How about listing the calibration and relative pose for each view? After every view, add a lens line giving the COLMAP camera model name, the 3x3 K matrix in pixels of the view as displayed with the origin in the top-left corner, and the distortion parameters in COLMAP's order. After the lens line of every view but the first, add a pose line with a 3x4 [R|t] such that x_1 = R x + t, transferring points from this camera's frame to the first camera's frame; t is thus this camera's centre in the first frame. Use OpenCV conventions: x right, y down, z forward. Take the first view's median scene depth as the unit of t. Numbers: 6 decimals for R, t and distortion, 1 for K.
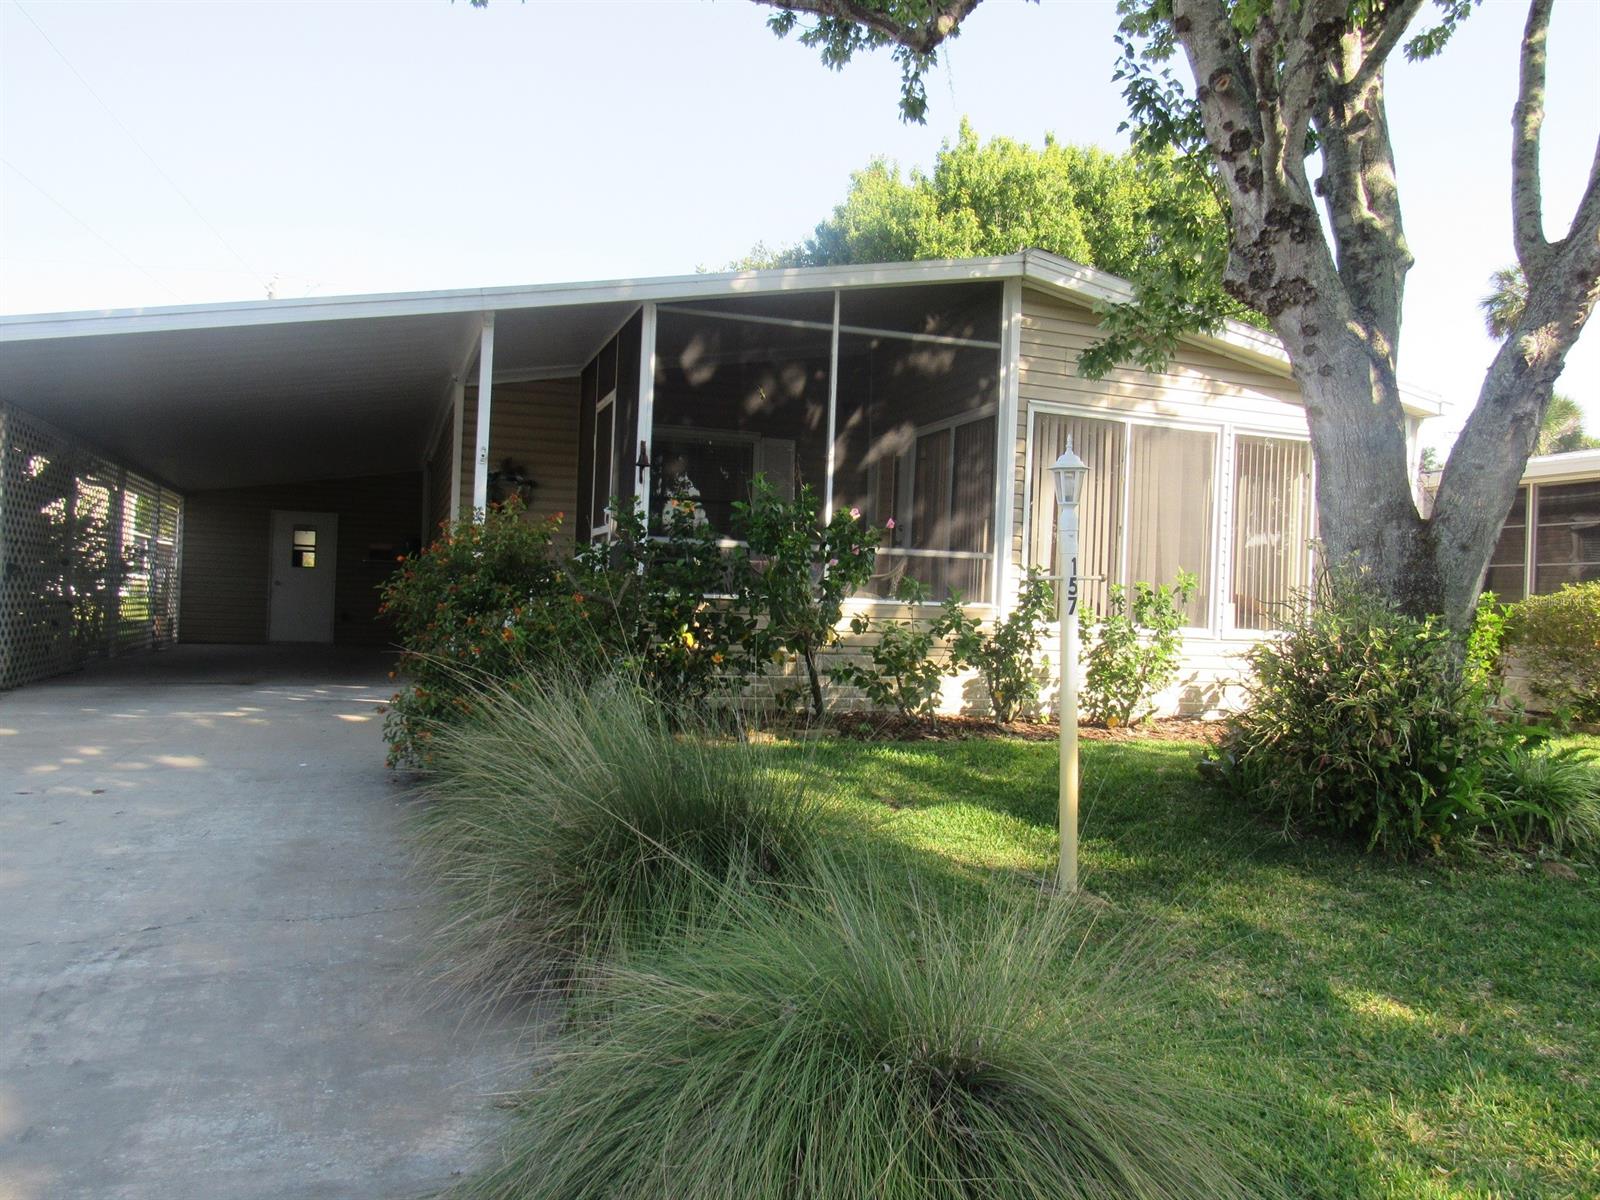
lens RADIAL K [[1237.4, 0, 795.6], [0, 1237.4, 592.2], [0, 0, 1]] dist [-0.013986, -0.014333]
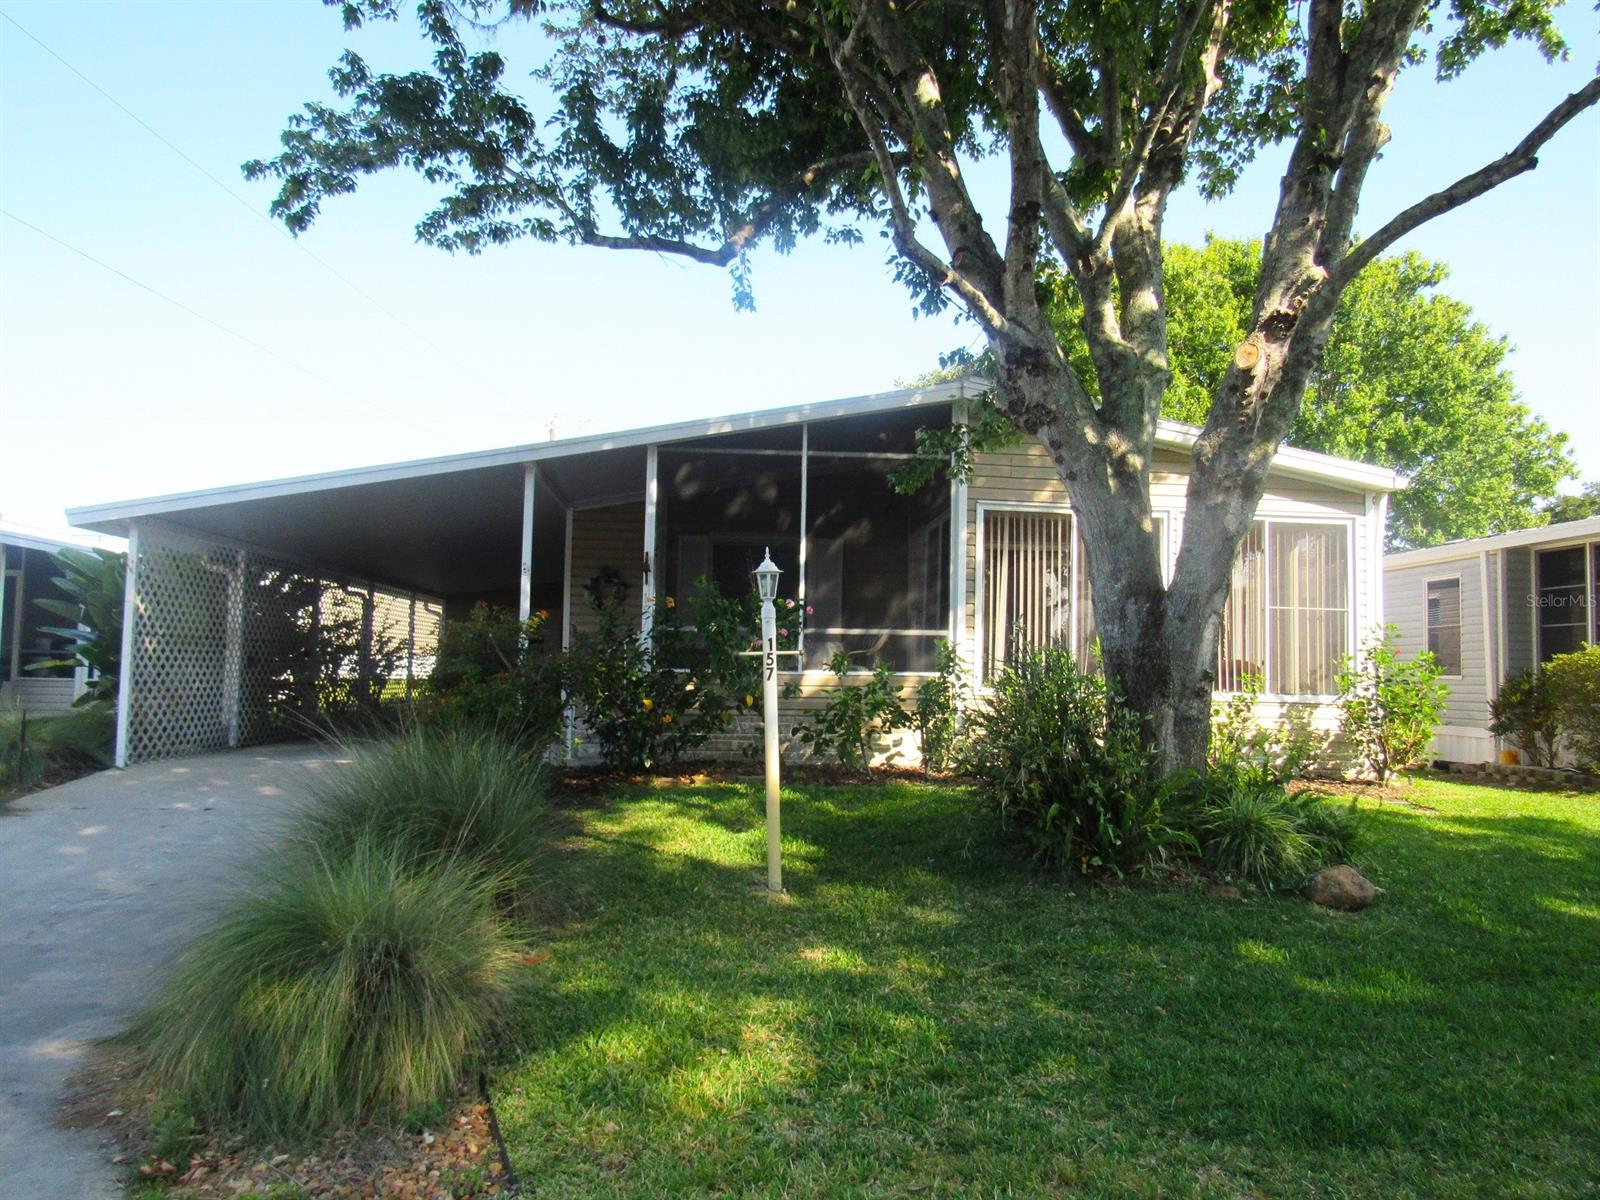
lens RADIAL K [[1157.8, 0, 798.7], [0, 1157.8, 590.2], [0, 0, 1]] dist [-0.010808, -0.013562]
pose [[0.964124, -0.035766, -0.263032, 0.347042], [0.018086, 0.997430, -0.069332, 0.005038], [0.264835, 0.062087, 0.962293, -0.121738]]
